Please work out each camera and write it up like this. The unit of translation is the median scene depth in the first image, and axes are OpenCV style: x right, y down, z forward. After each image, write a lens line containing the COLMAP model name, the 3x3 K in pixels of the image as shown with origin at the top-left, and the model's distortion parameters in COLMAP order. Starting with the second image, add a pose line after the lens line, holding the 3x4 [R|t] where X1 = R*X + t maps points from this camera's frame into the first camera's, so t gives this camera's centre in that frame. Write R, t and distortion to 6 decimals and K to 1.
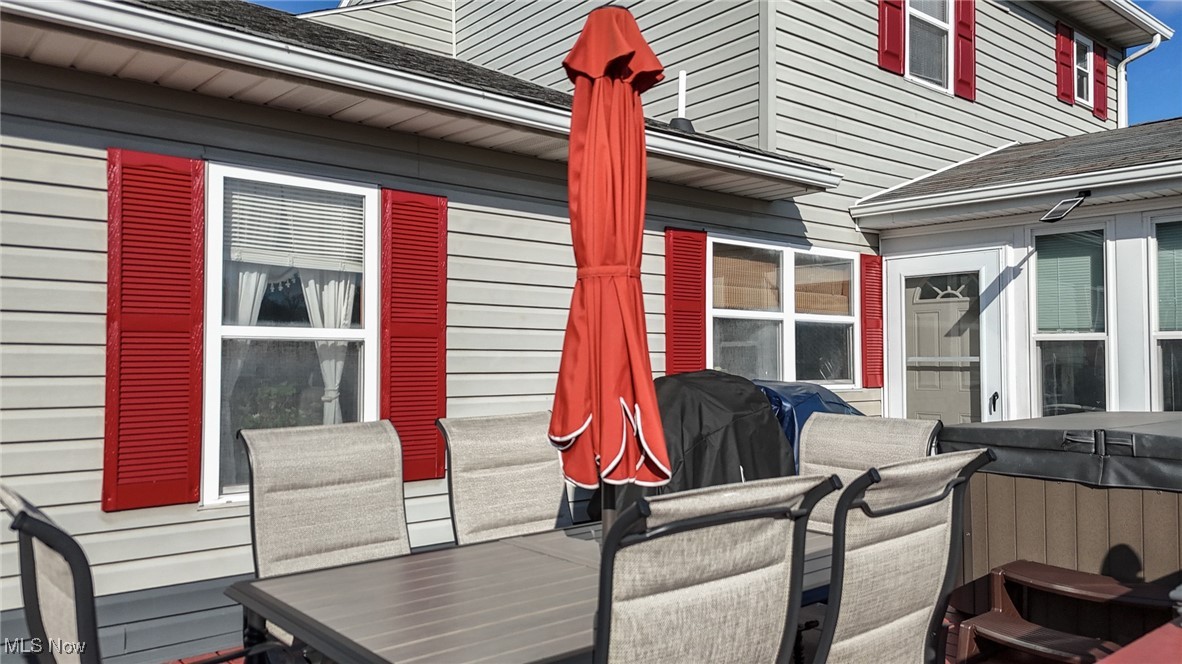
lens RADIAL K [[863.6, 0, 591.0], [0, 863.6, 332.0], [0, 0, 1]] dist [0.090792, -0.093479]
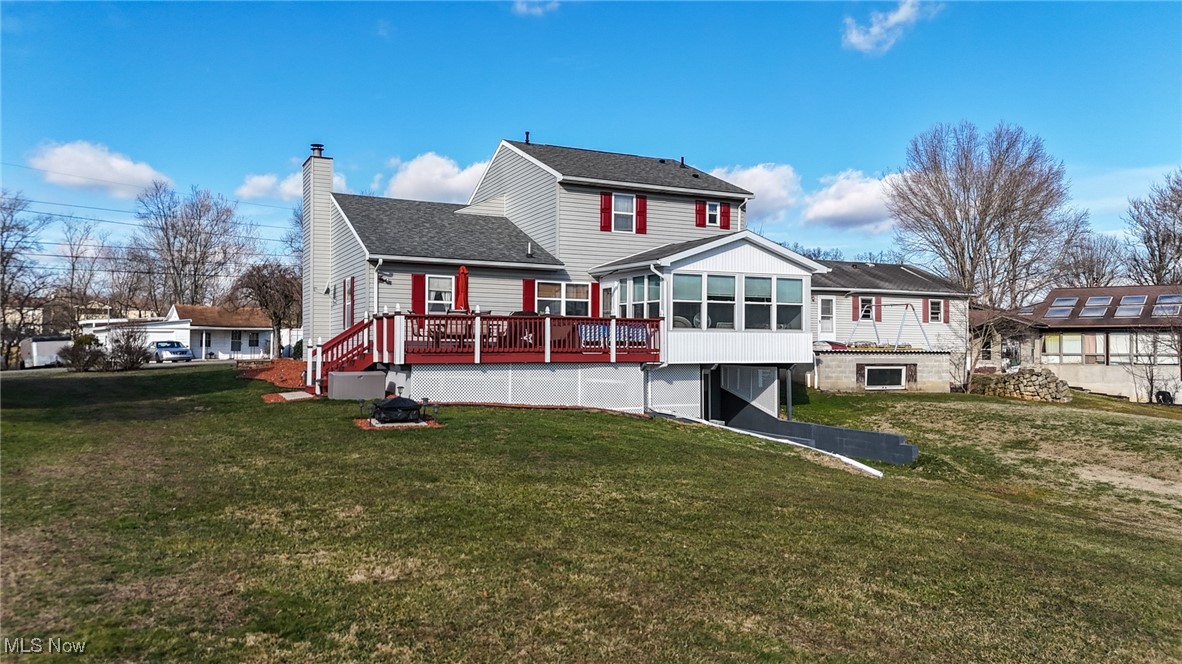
lens RADIAL K [[832.3, 0, 591.0], [0, 832.3, 332.0], [0, 0, 1]] dist [0.118630, -0.001026]
pose [[0.971592, 0.002486, -0.236648, 1.252330], [0.000252, 0.999933, 0.011539, 0.087408], [0.236661, -0.011271, 0.971527, -2.671972]]
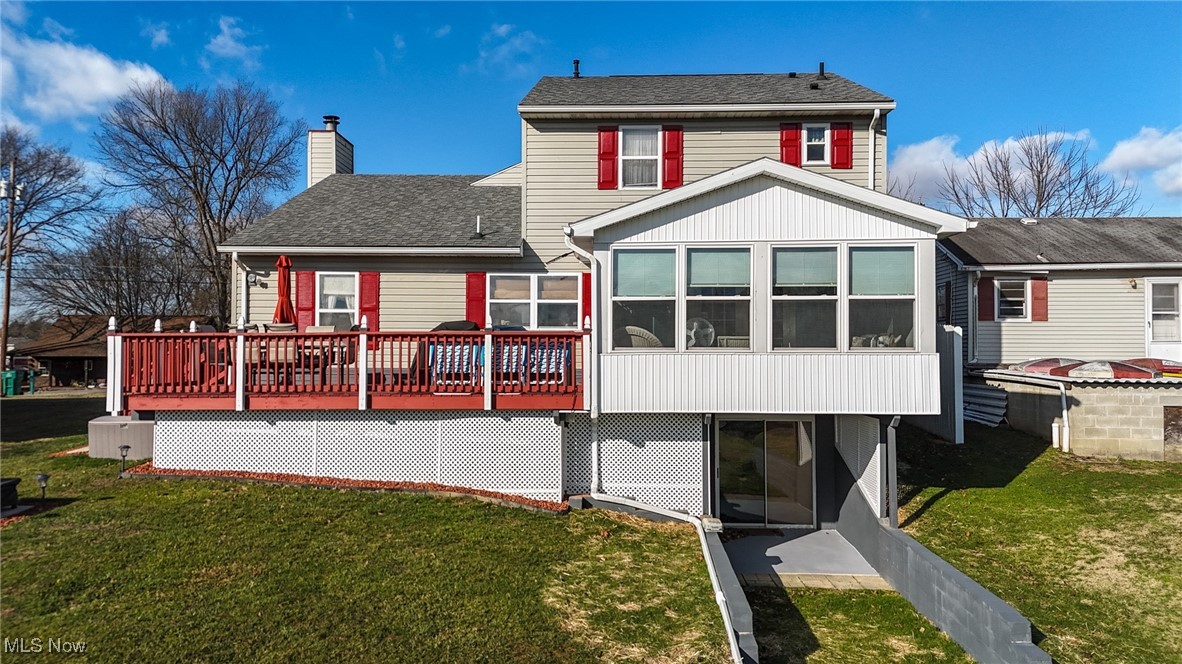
lens RADIAL K [[863.6, 0, 591.0], [0, 863.6, 332.0], [0, 0, 1]] dist [0.090792, -0.093479]
pose [[0.747017, -0.010661, -0.664720, 2.031241], [0.017484, 0.999841, 0.003612, 0.066054], [0.664575, -0.014320, 0.747084, -0.777452]]
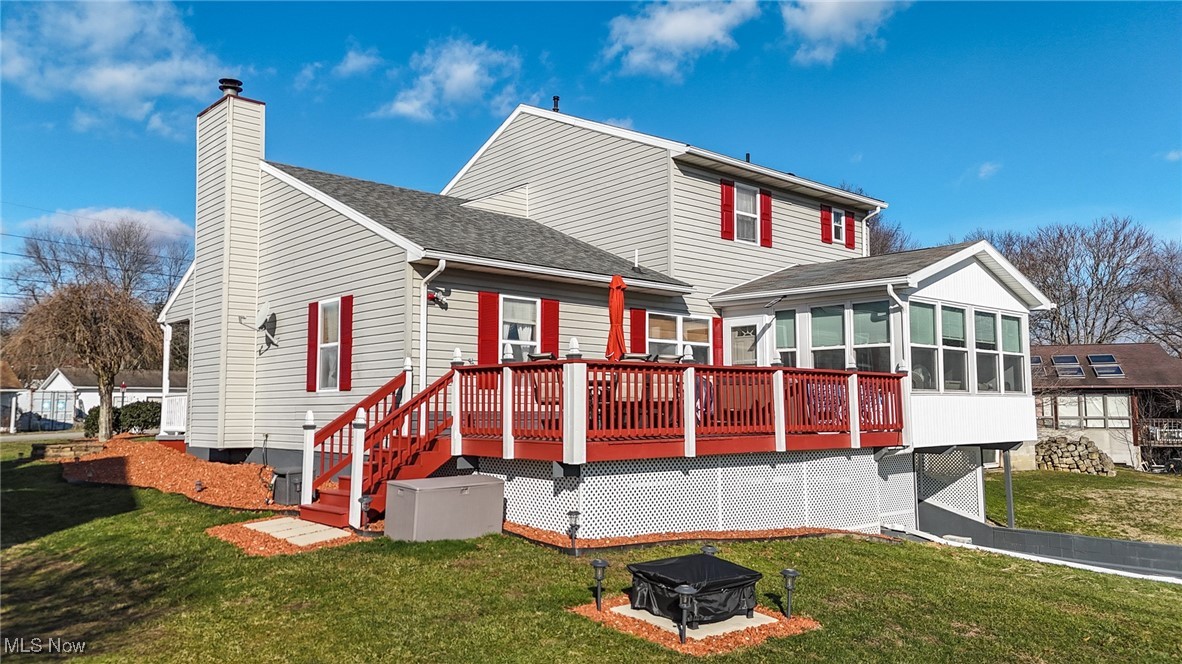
lens RADIAL K [[863.6, 0, 591.0], [0, 863.6, 332.0], [0, 0, 1]] dist [0.090792, -0.093479]
pose [[0.999538, 0.003439, 0.030188, -0.101973], [-0.001670, 0.998289, -0.058456, 0.096908], [-0.030338, 0.058378, 0.997833, -1.462742]]
